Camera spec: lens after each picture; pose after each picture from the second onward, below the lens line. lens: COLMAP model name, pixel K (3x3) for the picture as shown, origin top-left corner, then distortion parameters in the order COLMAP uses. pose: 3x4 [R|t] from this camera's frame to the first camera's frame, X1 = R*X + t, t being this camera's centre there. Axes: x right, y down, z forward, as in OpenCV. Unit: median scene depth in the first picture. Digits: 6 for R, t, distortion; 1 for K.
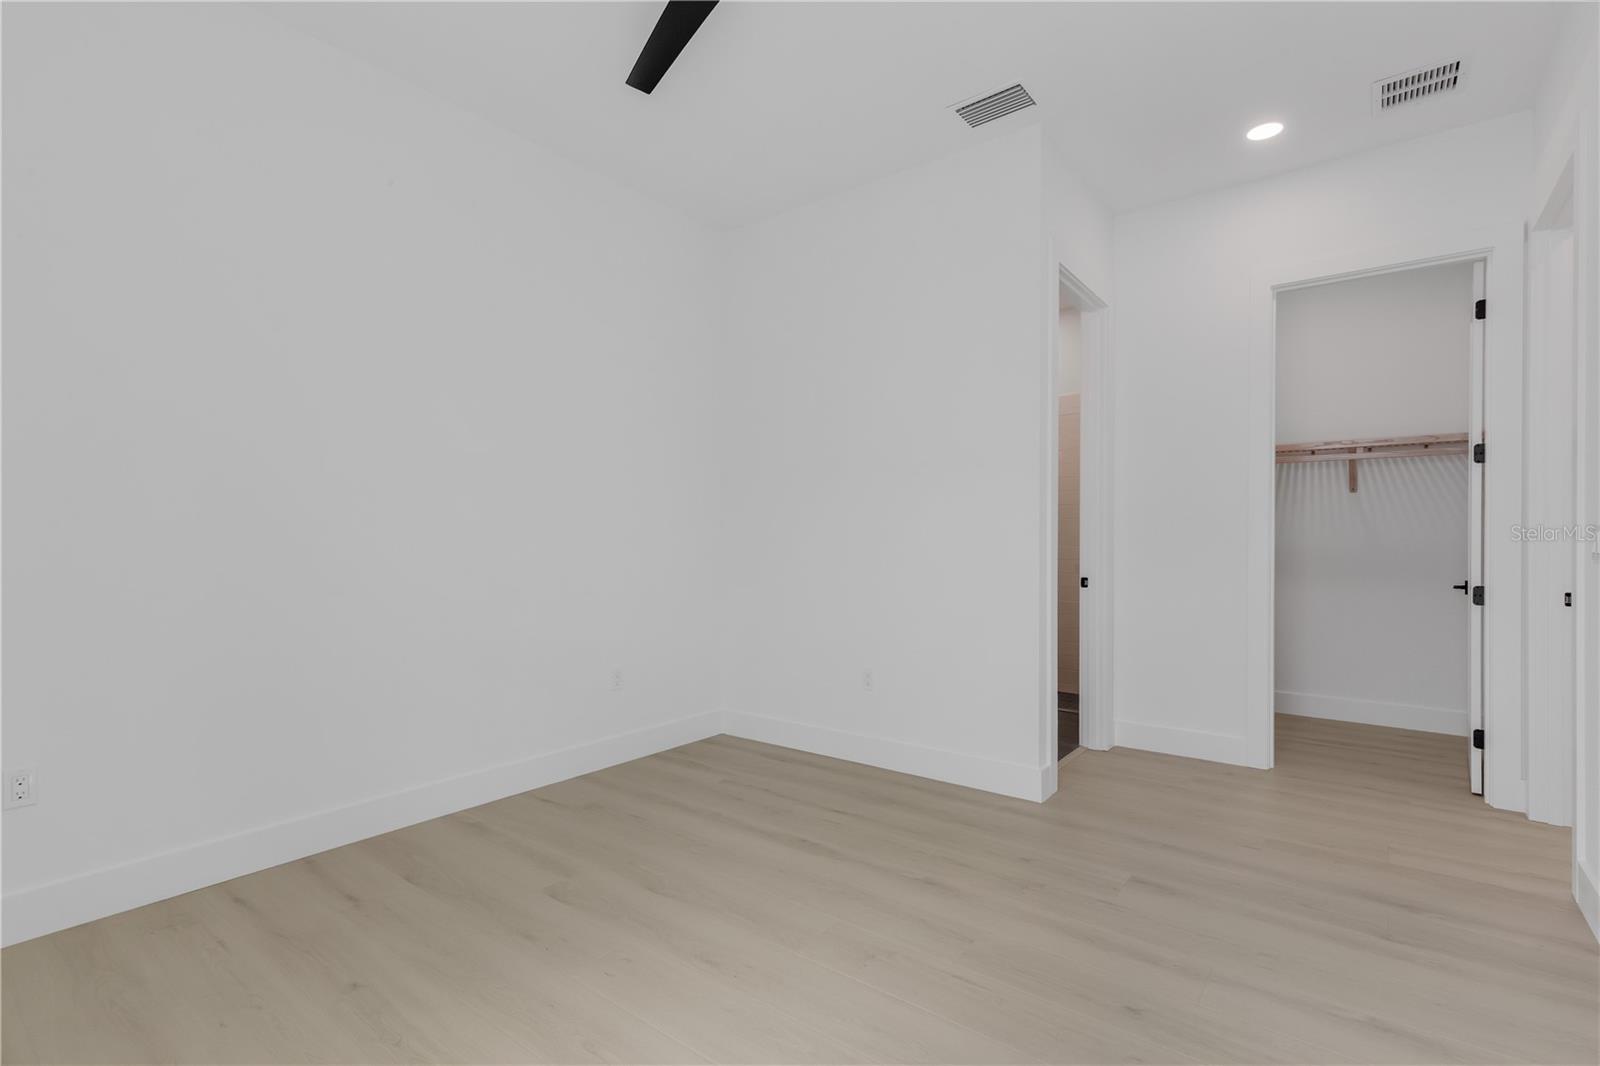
lens RADIAL K [[730.5, 0, 800.8], [0, 730.5, 540.0], [0, 0, 1]] dist [0.005010, 0.000082]
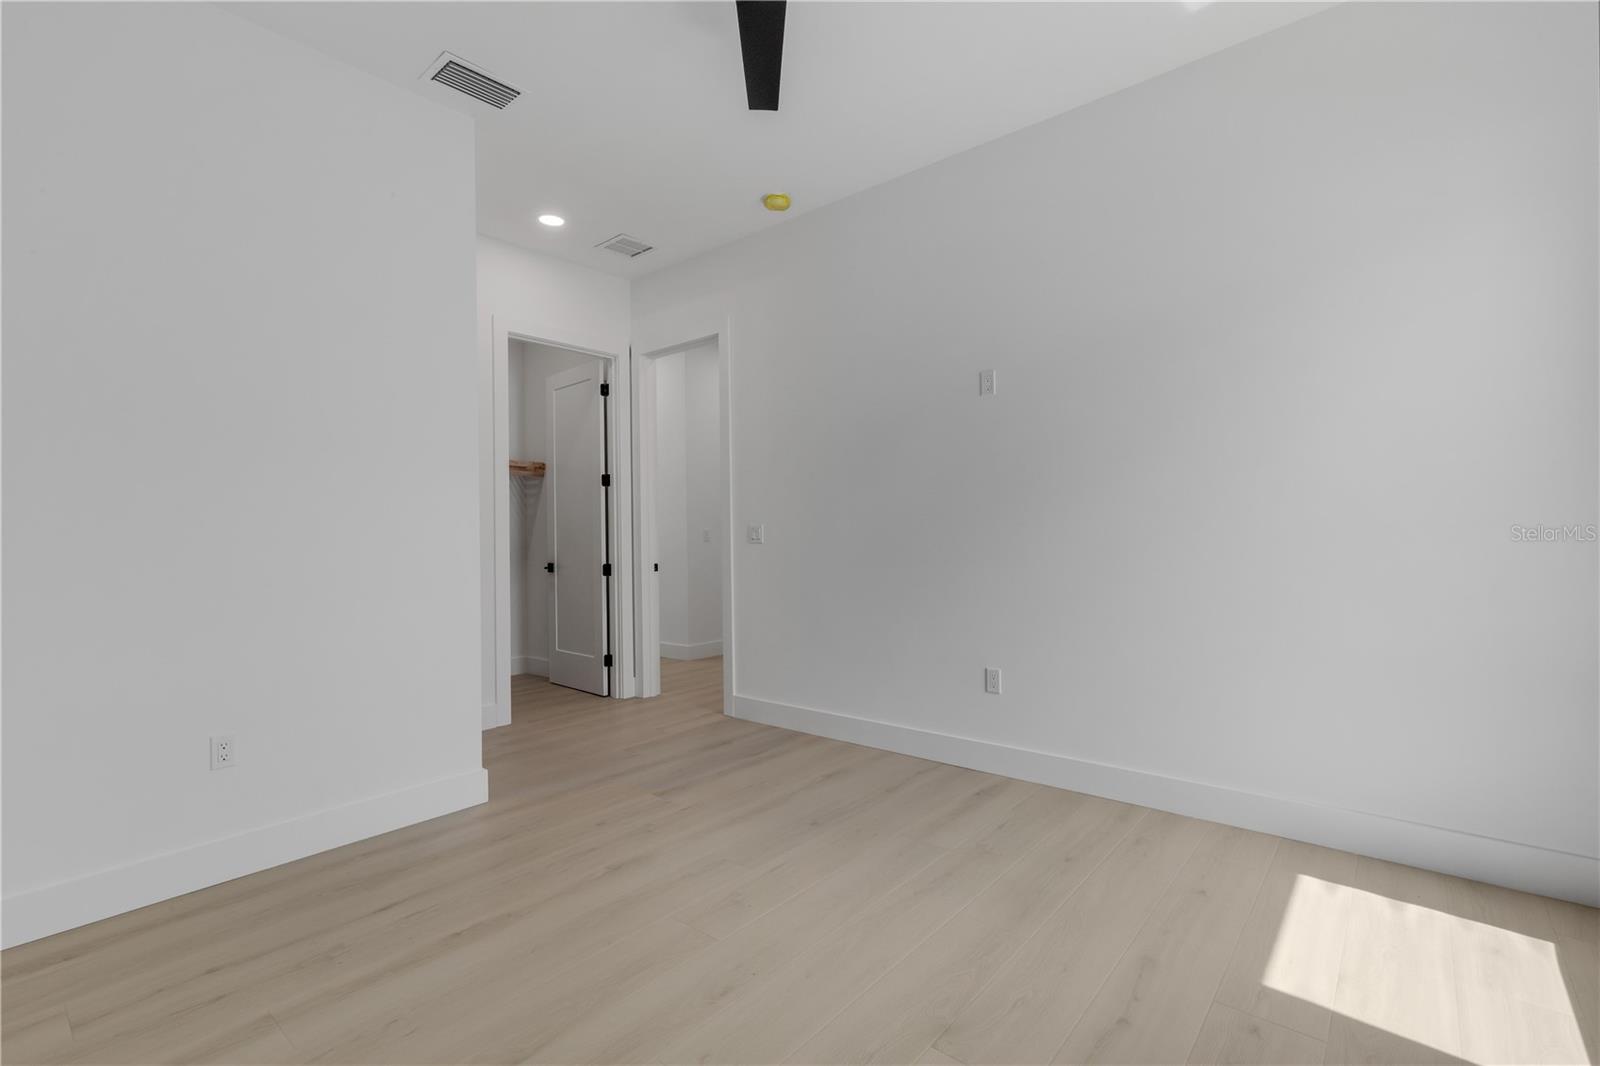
lens RADIAL K [[730.5, 0, 802.1], [0, 730.5, 527.7], [0, 0, 1]] dist [0.005010, 0.000082]
pose [[0.041120, 0.001541, 0.999153, -0.714503], [0.010469, 0.999943, -0.001973, -0.008607], [-0.999099, 0.010541, 0.041102, 0.576914]]
